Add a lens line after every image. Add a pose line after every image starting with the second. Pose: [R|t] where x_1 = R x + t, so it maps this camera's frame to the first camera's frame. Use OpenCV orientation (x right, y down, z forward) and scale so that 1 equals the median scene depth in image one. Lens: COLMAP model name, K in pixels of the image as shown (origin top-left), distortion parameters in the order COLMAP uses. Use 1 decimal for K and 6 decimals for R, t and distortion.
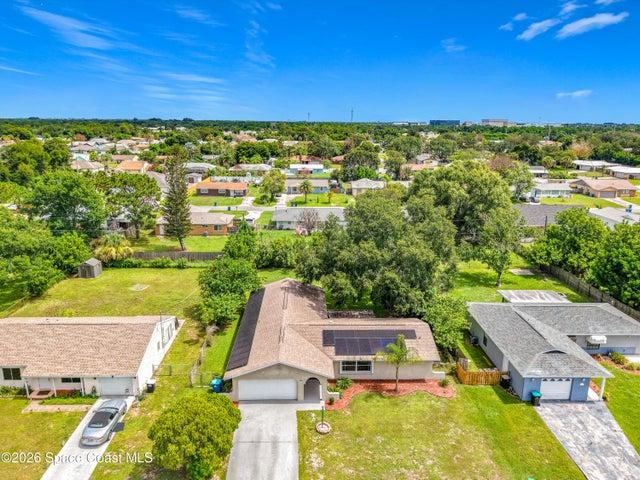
lens RADIAL K [[435.1, 0, 320.0], [0, 435.1, 240.0], [0, 0, 1]] dist [0.006833, -0.004663]
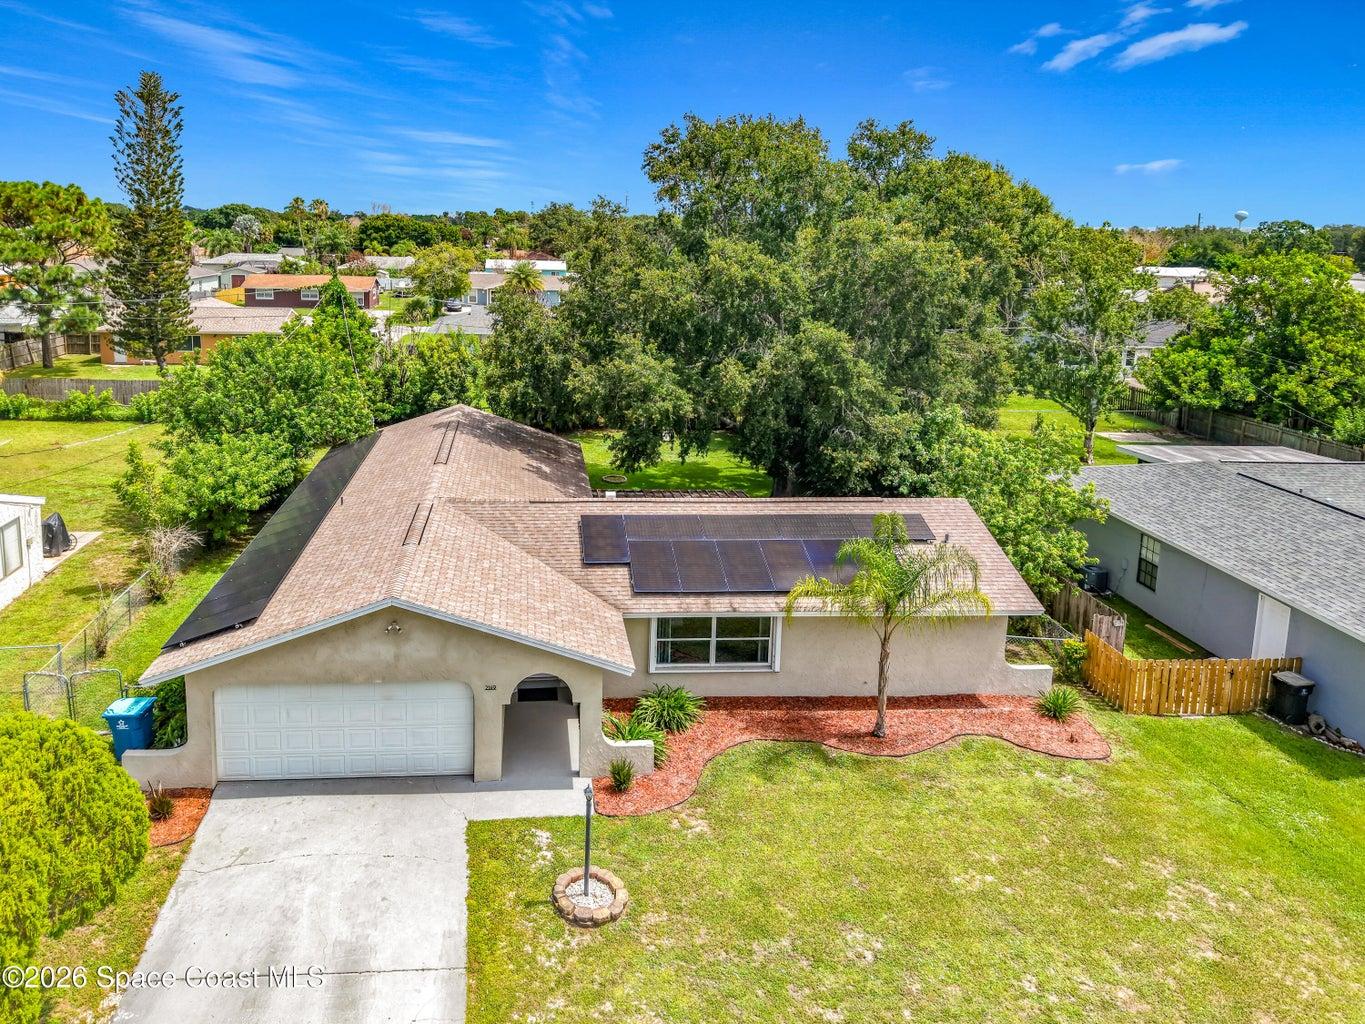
lens RADIAL K [[954.2, 0, 612.1], [0, 954.2, 404.2], [0, 0, 1]] dist [0.004451, -0.002366]
pose [[0.998142, 0.007658, 0.060449, -0.010293], [-0.002602, 0.996522, -0.083289, 0.200834], [-0.060877, 0.082977, 0.994690, 0.448285]]
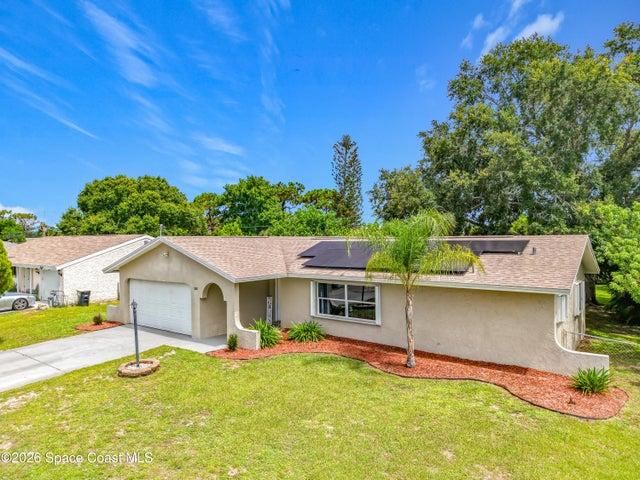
lens RADIAL K [[435.1, 0, 320.0], [0, 435.1, 240.0], [0, 0, 1]] dist [0.006833, -0.004663]
pose [[0.780067, -0.011525, -0.625590, 0.327829], [-0.152001, 0.966389, -0.207338, 0.326920], [0.606953, 0.256827, 0.752096, 0.672652]]
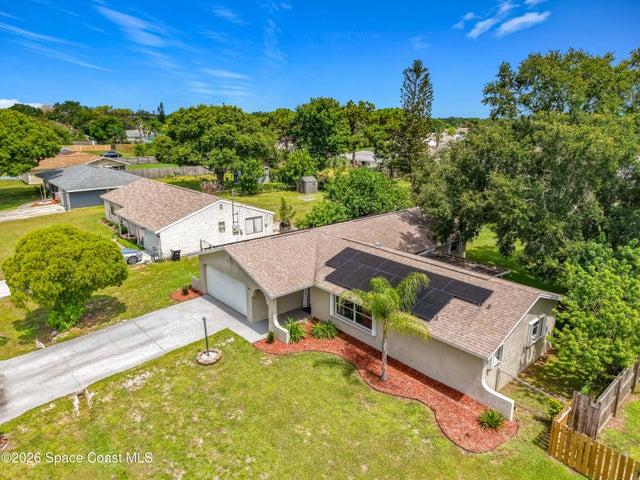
lens RADIAL K [[442.5, 0, 319.7], [0, 442.5, 223.6], [0, 0, 1]] dist [0.009111, -0.002223]
pose [[0.647233, 0.177917, -0.741239, 0.459785], [-0.206936, 0.976875, 0.053784, 0.161084], [0.733667, 0.118579, 0.669083, 0.588481]]
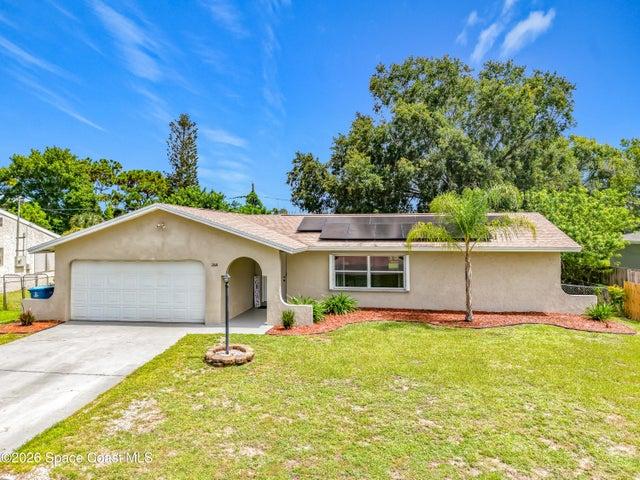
lens RADIAL K [[439.4, 0, 336.5], [0, 439.4, 227.0], [0, 0, 1]] dist [0.007277, -0.000374]
pose [[0.990701, -0.007593, -0.135842, 0.112219], [-0.030061, 0.961548, -0.272987, 0.370109], [0.132692, 0.274532, 0.952379, 0.587014]]
